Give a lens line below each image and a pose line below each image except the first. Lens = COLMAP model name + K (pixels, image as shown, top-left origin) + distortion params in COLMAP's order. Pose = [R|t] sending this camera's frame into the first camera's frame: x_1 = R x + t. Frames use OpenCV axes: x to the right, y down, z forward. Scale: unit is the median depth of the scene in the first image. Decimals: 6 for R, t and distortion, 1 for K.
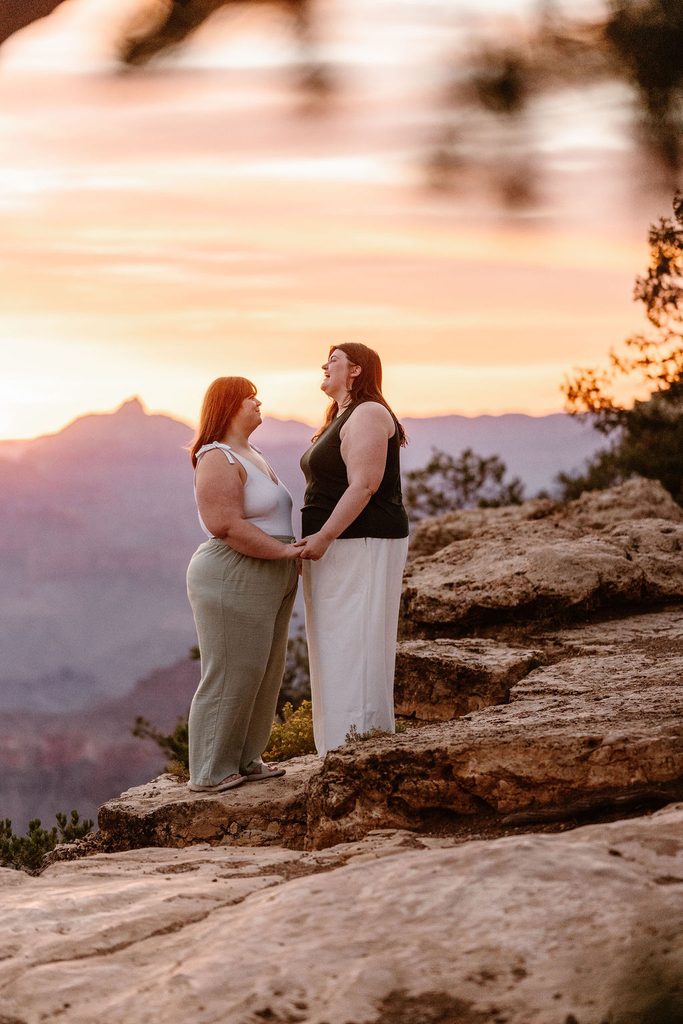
lens RADIAL K [[2387.9, 0, 320.0], [0, 2387.9, 510.8], [0, 0, 1]] dist [0.020426, -0.387116]
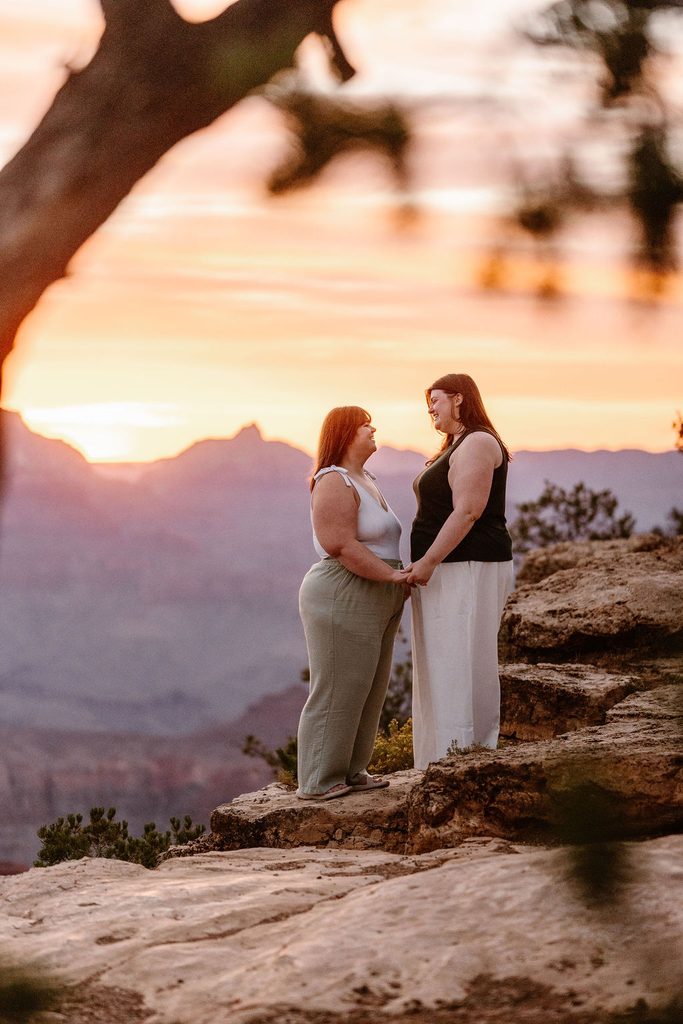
lens RADIAL K [[2396.5, 0, 341.5], [0, 2396.5, 512.0], [0, 0, 1]] dist [-0.007121, 0.083592]
pose [[0.998849, 0.027552, -0.039256, 0.002284], [-0.028020, 0.999542, -0.011408, 0.002180], [0.038924, 0.012495, 0.999164, -0.049557]]
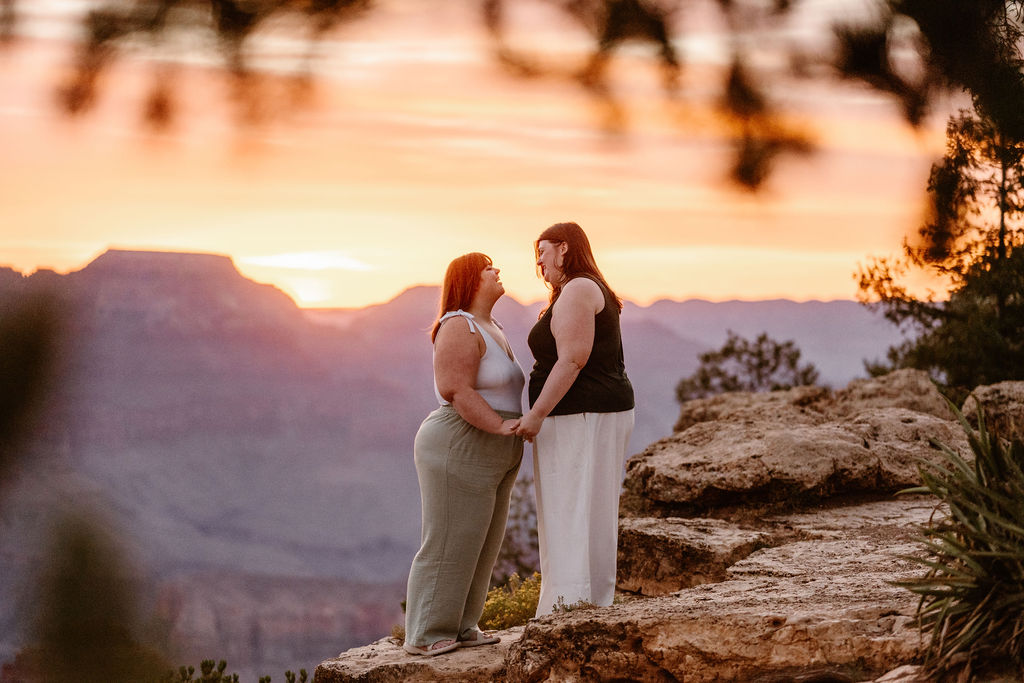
lens RADIAL K [[2396.5, 0, 512.0], [0, 2396.5, 341.5], [0, 0, 1]] dist [-0.007121, 0.083592]
pose [[0.997490, 0.038161, -0.059644, 0.041364], [-0.039314, 0.999059, -0.018289, 0.000066], [0.058890, 0.020588, 0.998052, -0.024934]]
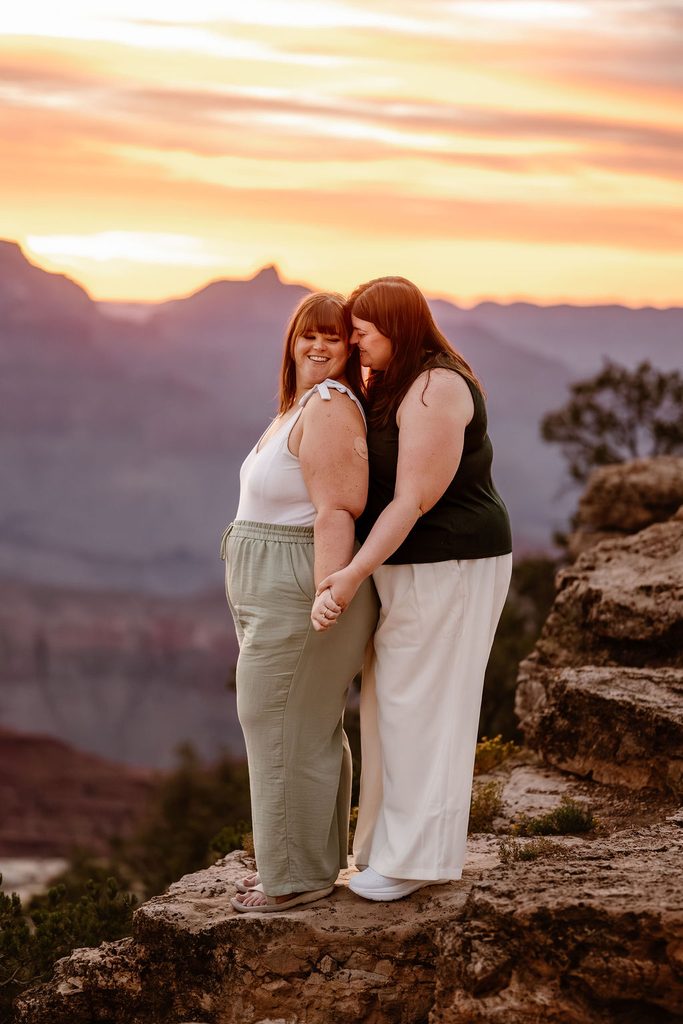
lens RADIAL K [[2510.1, 0, 370.1], [0, 2510.1, 511.5], [0, 0, 1]] dist [0.027064, -0.233136]
pose [[0.997293, 0.065434, -0.033550, -0.006678], [-0.063717, 0.996719, 0.049913, -0.027349], [0.036706, -0.047641, 0.998190, 0.242267]]
